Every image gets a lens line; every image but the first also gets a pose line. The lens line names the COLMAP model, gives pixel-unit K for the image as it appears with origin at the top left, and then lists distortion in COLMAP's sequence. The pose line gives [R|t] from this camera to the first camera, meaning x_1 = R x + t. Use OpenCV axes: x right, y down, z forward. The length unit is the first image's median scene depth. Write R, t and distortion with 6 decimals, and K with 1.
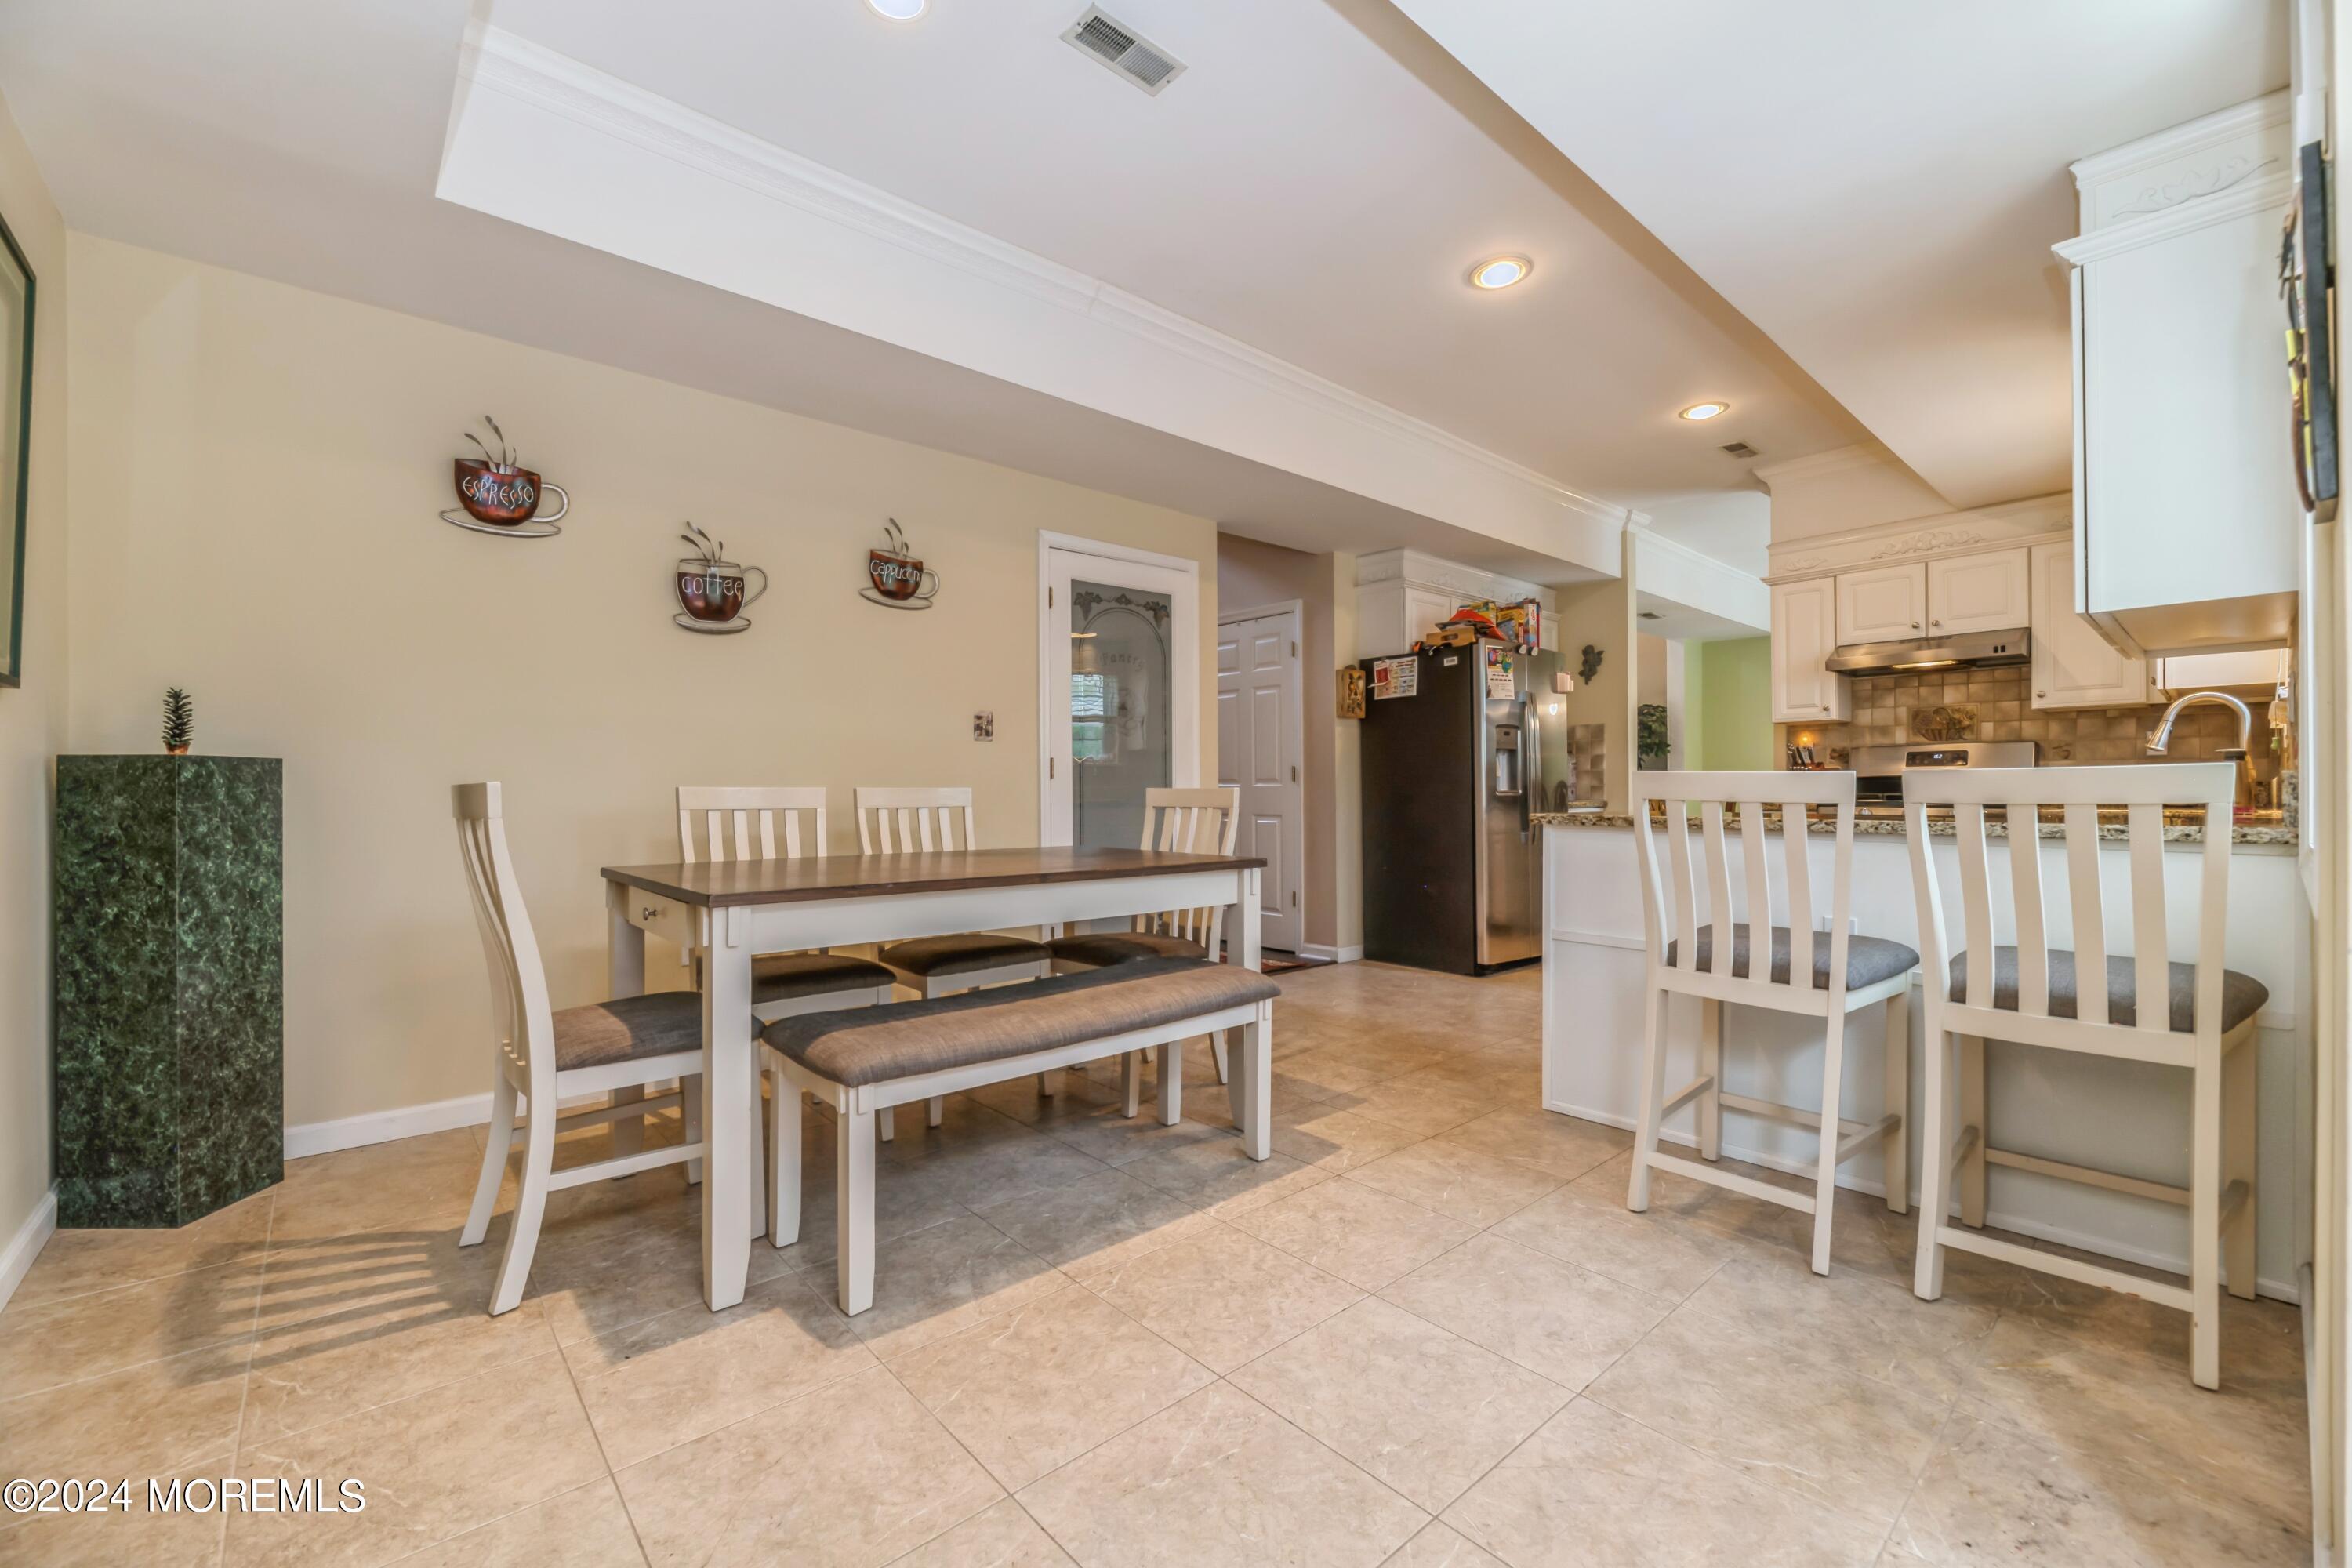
lens RADIAL K [[963.4, 0, 1167.1], [0, 963.4, 788.7], [0, 0, 1]] dist [0.000674, 0.000183]
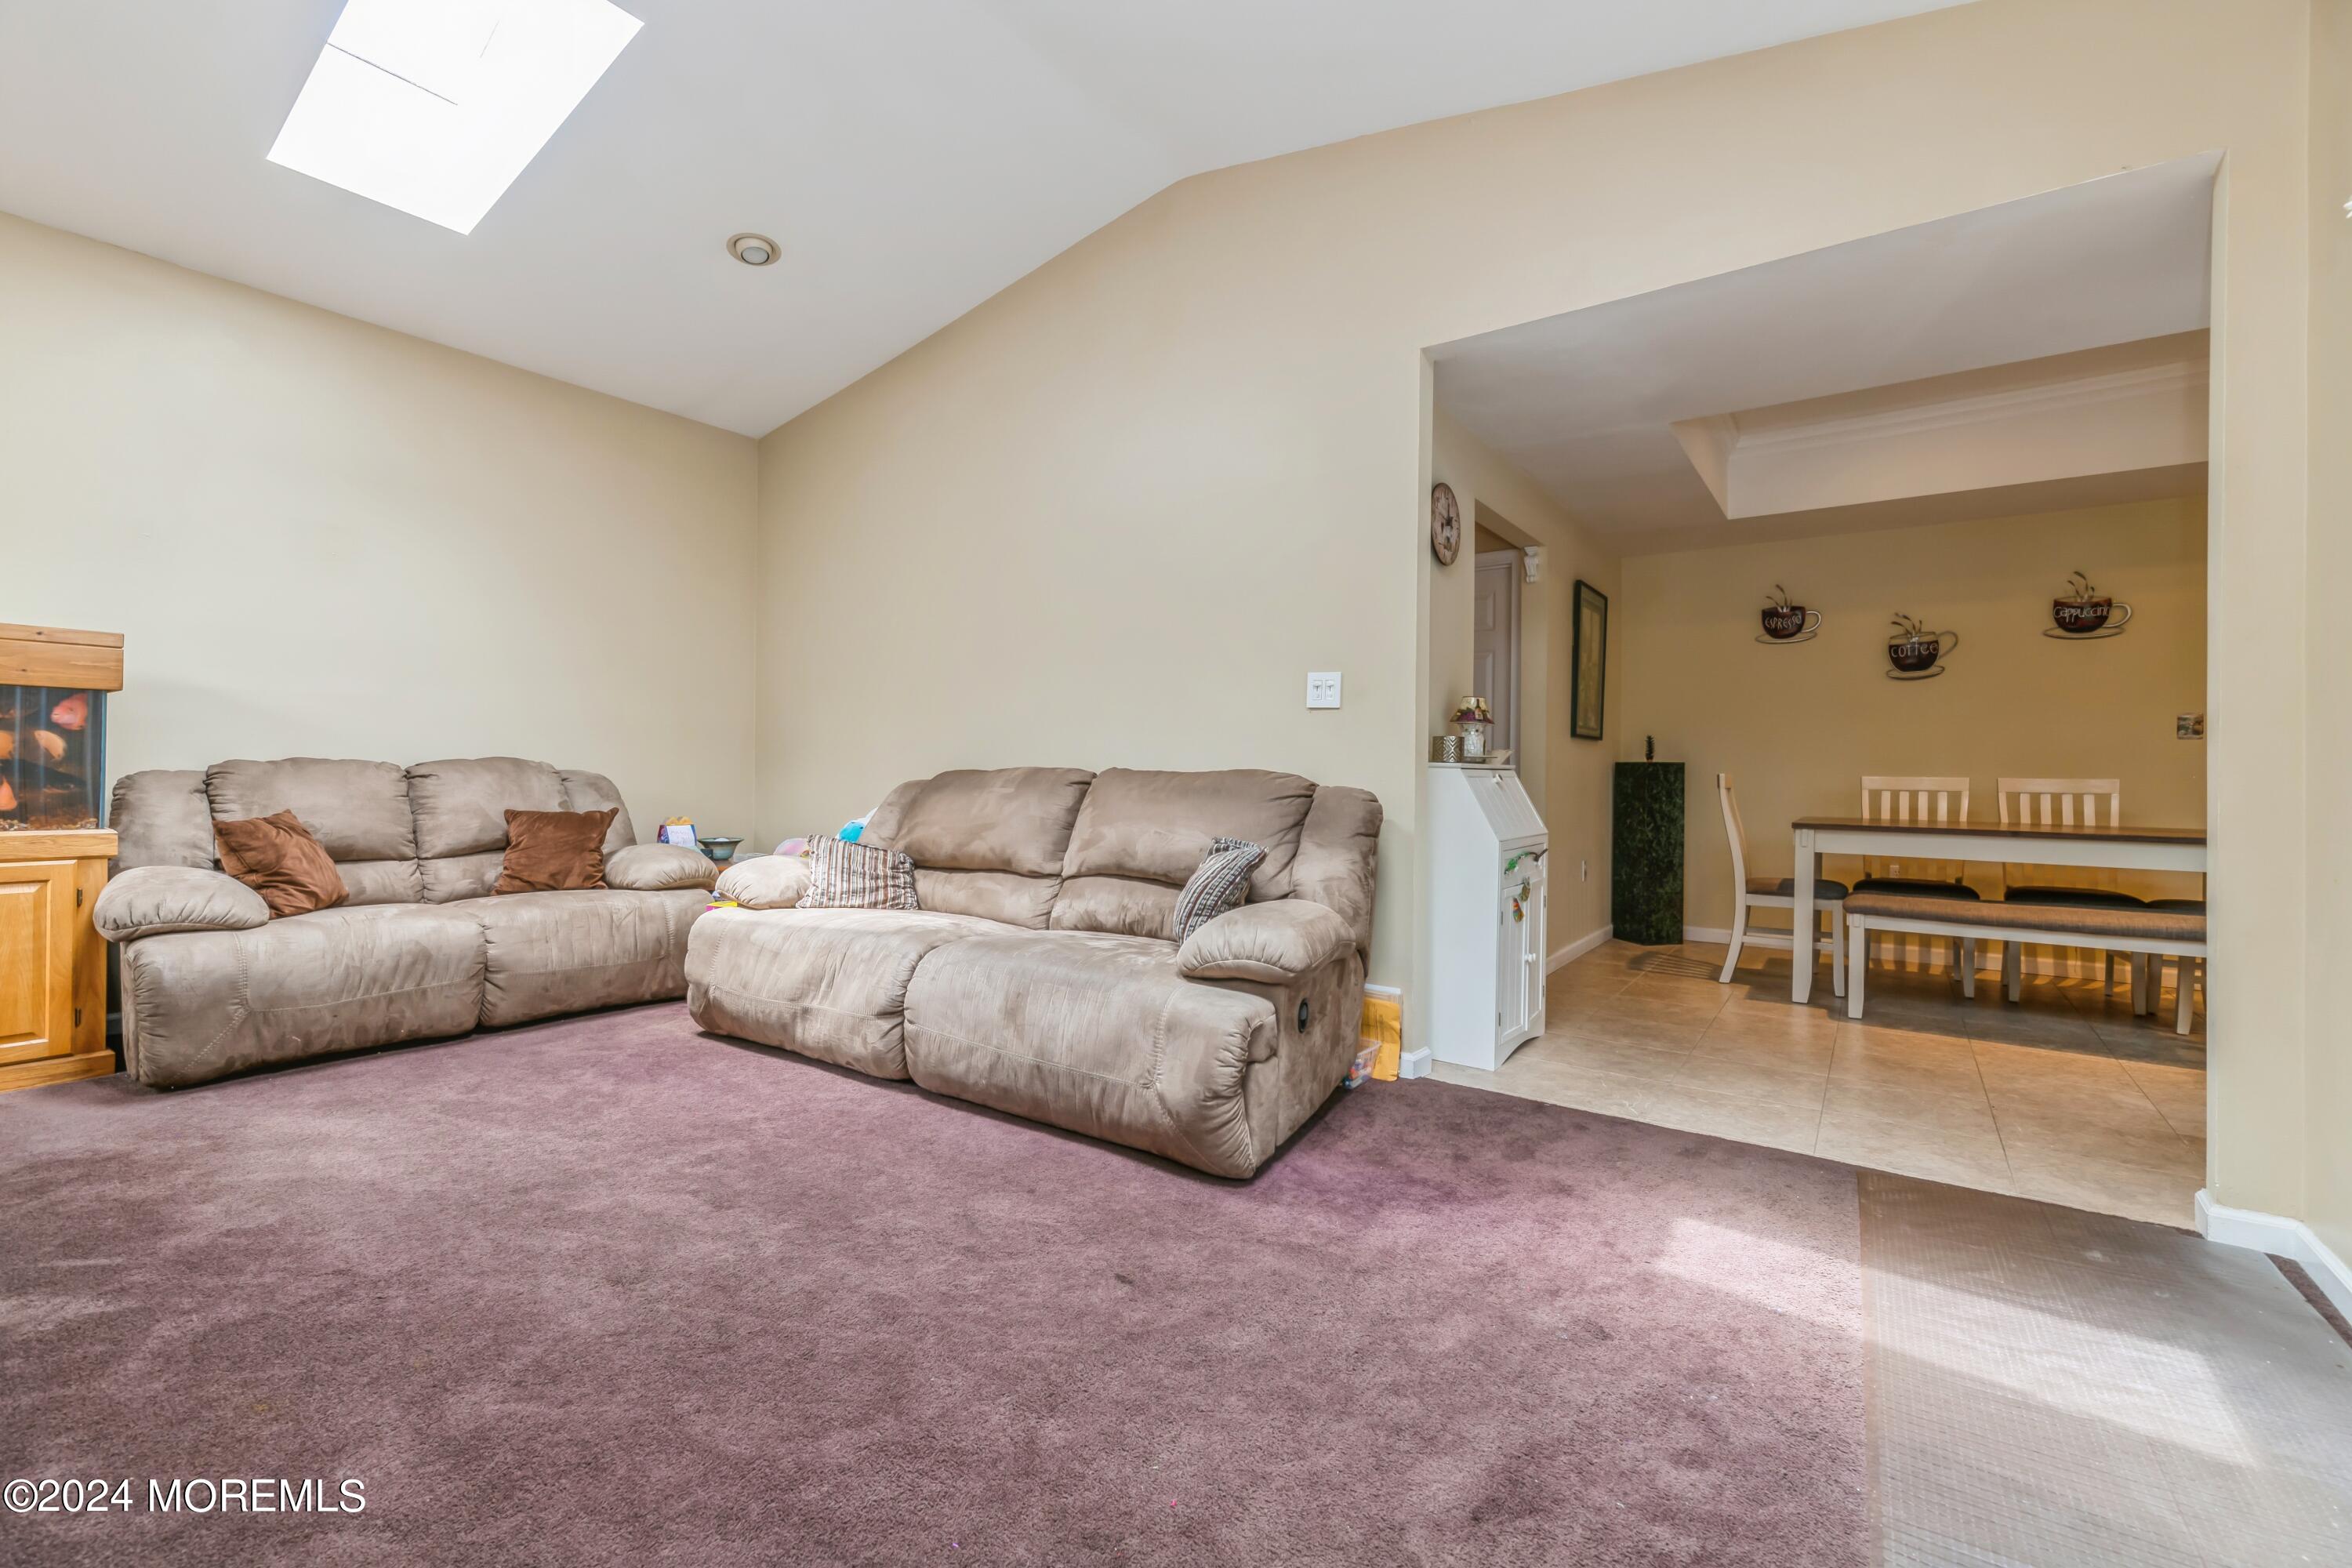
lens RADIAL K [[976.8, 0, 1174.8], [0, 976.8, 768.1], [0, 0, 1]] dist [0.001044, 0.000076]
pose [[0.226131, 0.001288, -0.974096, 0.928047], [-0.009149, 0.999958, -0.000802, -0.004060], [0.974054, 0.009093, 0.226133, -0.615776]]
